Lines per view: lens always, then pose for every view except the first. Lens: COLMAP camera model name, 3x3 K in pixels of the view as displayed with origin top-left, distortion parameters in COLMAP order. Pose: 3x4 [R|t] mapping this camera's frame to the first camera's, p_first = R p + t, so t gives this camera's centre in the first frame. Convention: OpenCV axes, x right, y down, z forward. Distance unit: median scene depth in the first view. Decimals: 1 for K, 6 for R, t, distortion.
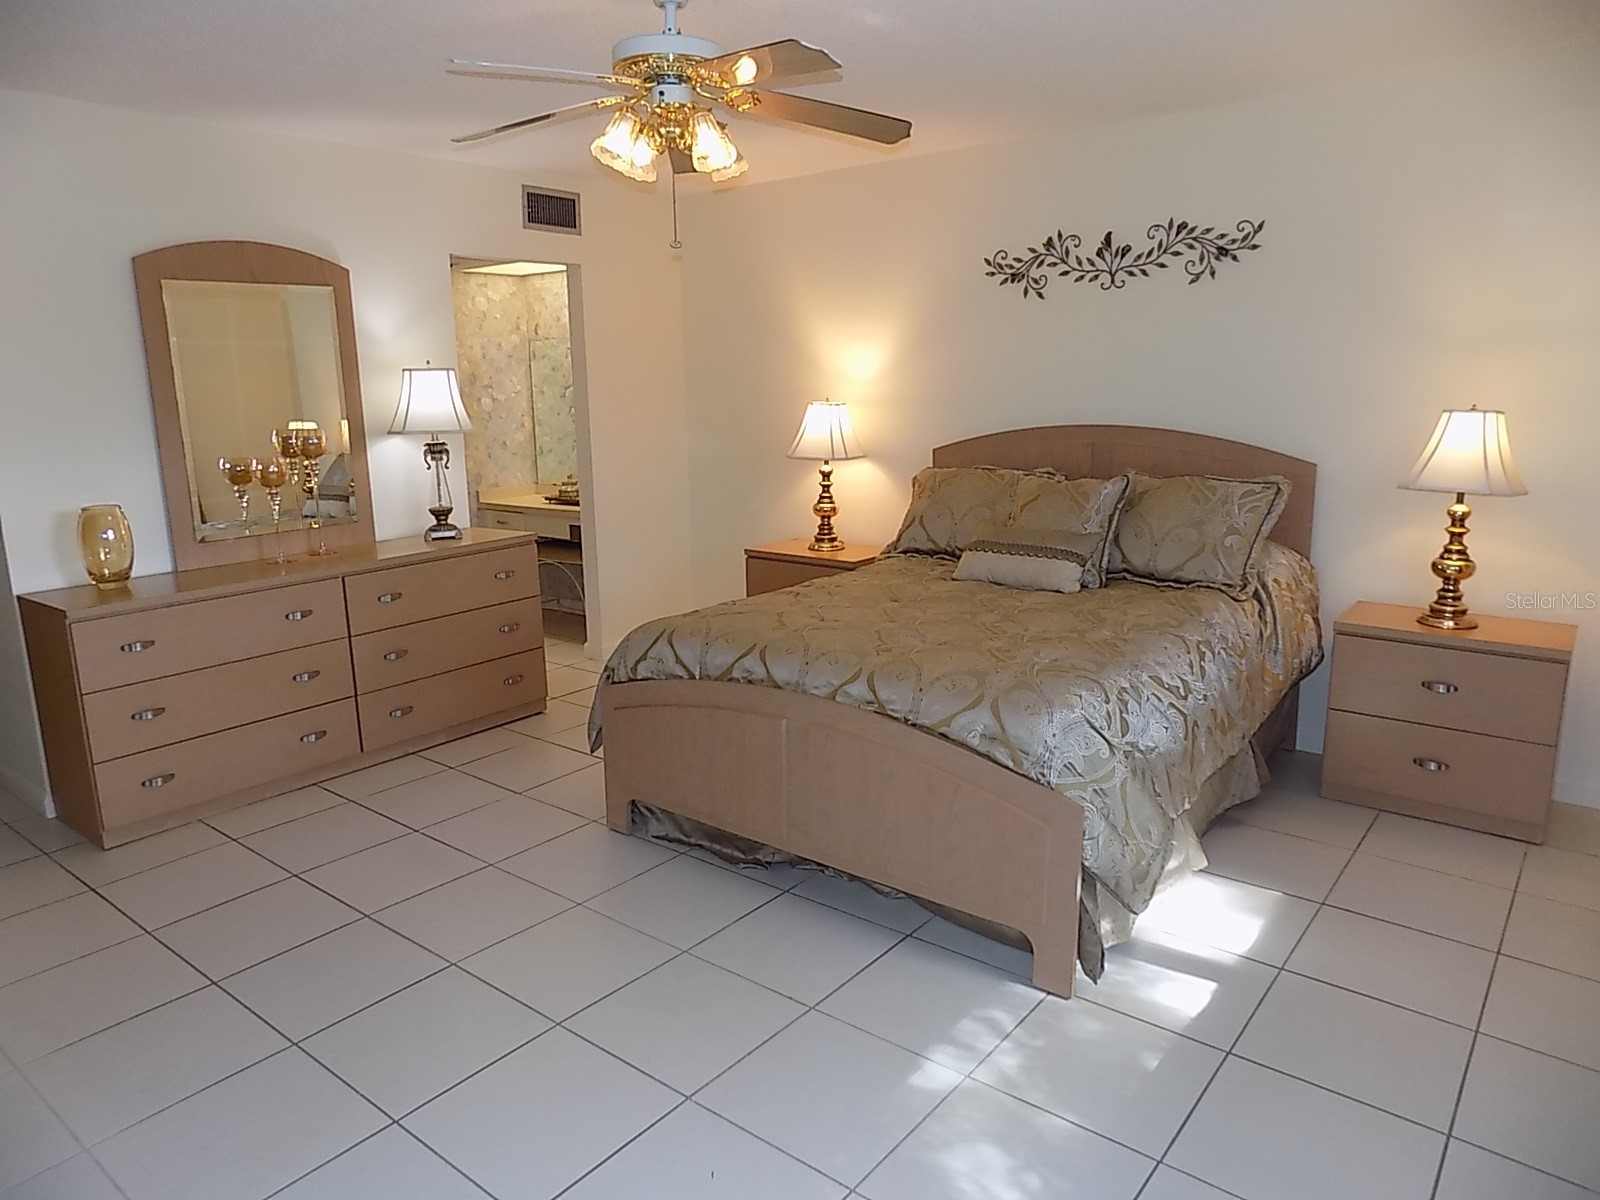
lens RADIAL K [[1075.8, 0, 809.2], [0, 1075.8, 604.5], [0, 0, 1]] dist [0.019459, 0.003661]
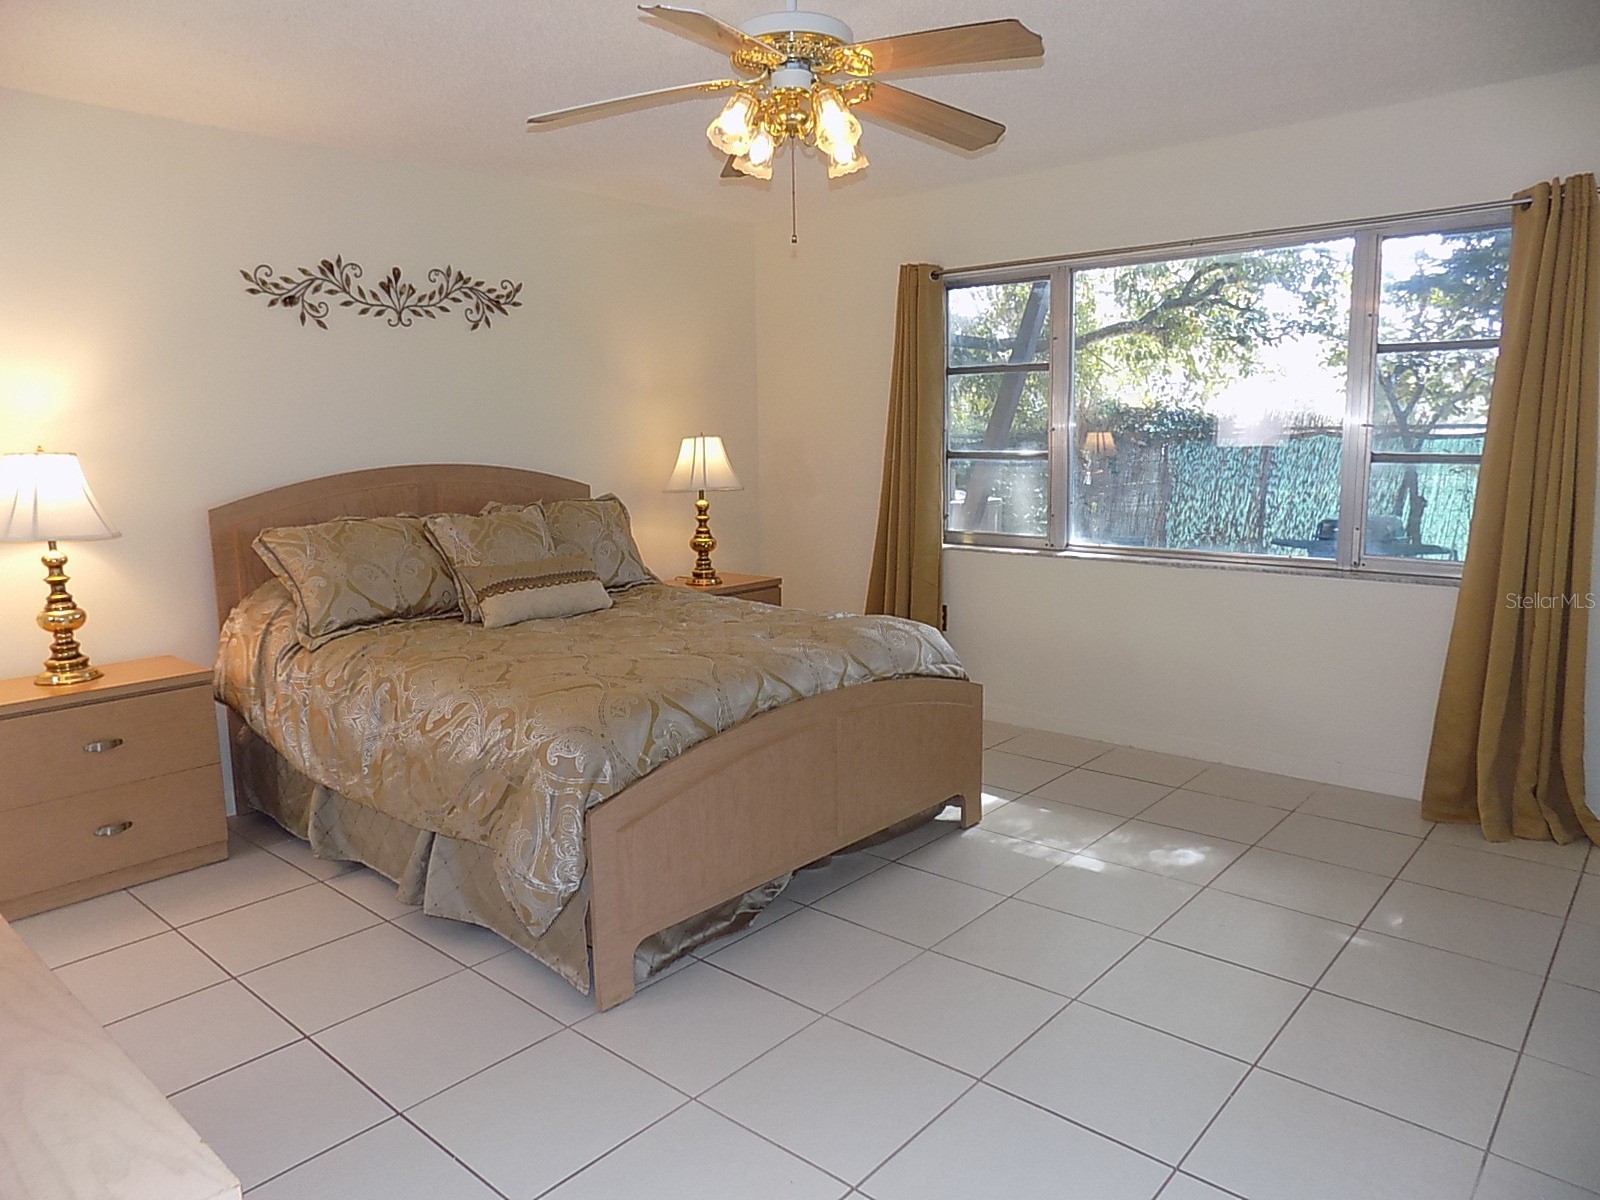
lens RADIAL K [[1075.8, 0, 804.8], [0, 1075.8, 594.0], [0, 0, 1]] dist [0.019459, 0.003661]
pose [[0.084081, -0.162278, 0.983156, -0.698352], [0.213509, 0.966669, 0.141298, -0.118971], [-0.973316, 0.198032, 0.115926, 0.583763]]
